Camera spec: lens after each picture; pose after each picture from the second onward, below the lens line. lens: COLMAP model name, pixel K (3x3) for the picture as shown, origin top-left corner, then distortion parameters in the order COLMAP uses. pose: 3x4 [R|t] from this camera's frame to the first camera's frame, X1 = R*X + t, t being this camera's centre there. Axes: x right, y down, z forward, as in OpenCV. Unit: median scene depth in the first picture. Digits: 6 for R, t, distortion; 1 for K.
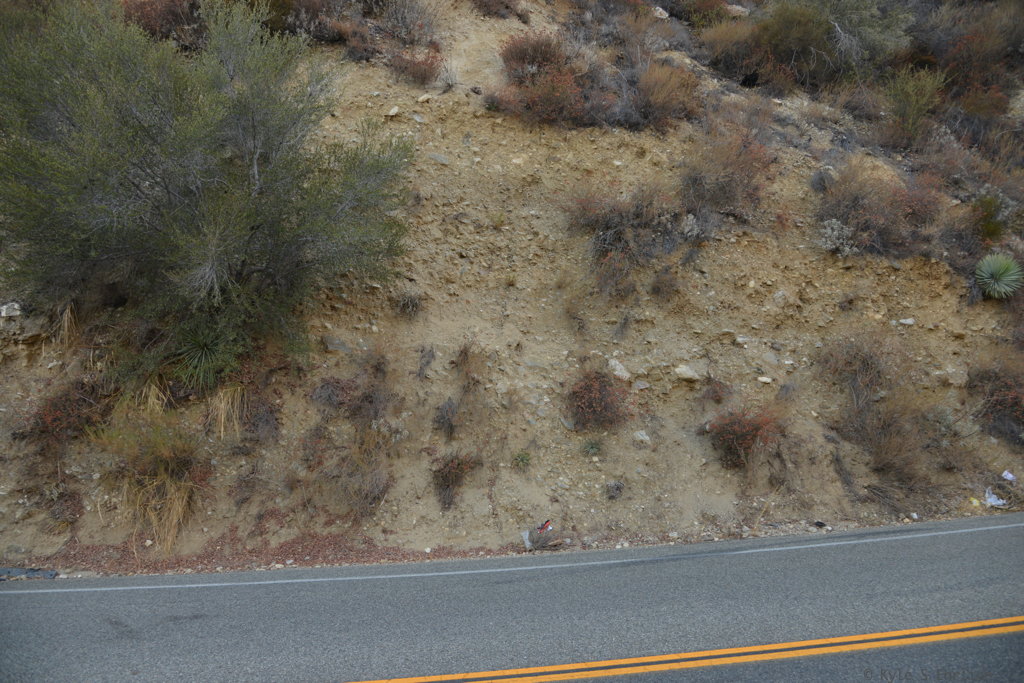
lens RADIAL K [[698.6, 0, 513.1], [0, 698.6, 338.7], [0, 0, 1]] dist [-0.039659, 0.007973]
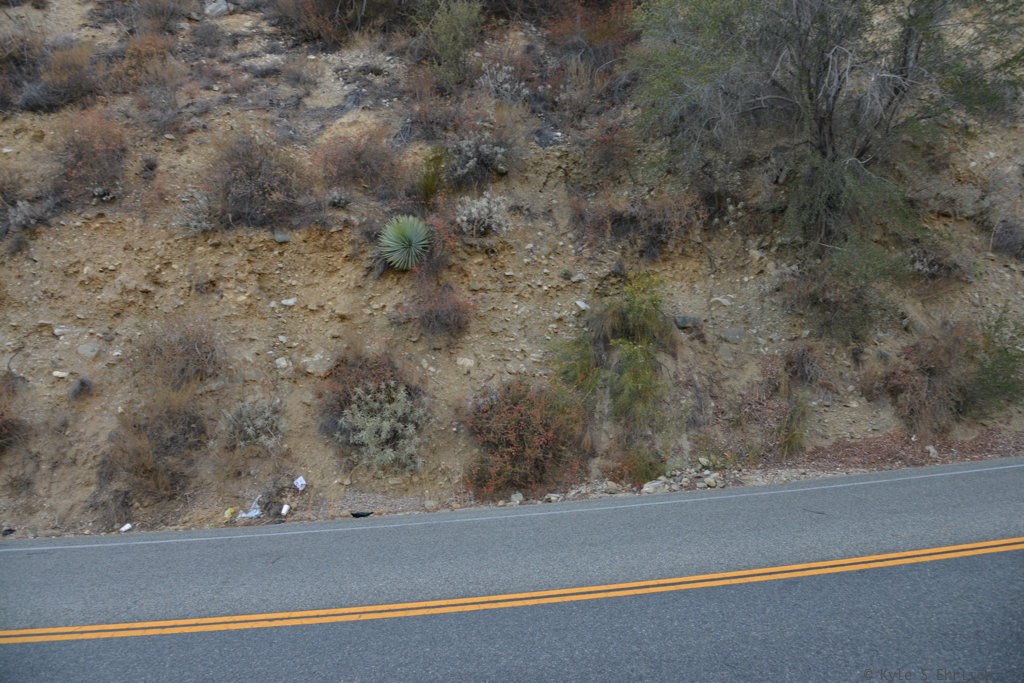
lens RADIAL K [[698.6, 0, 509.0], [0, 698.6, 339.0], [0, 0, 1]] dist [-0.039659, 0.007973]
pose [[0.982983, -0.027834, -0.181573, 1.040594], [0.035588, 0.998582, 0.039582, -0.002926], [0.180214, -0.045370, 0.982581, 0.188179]]
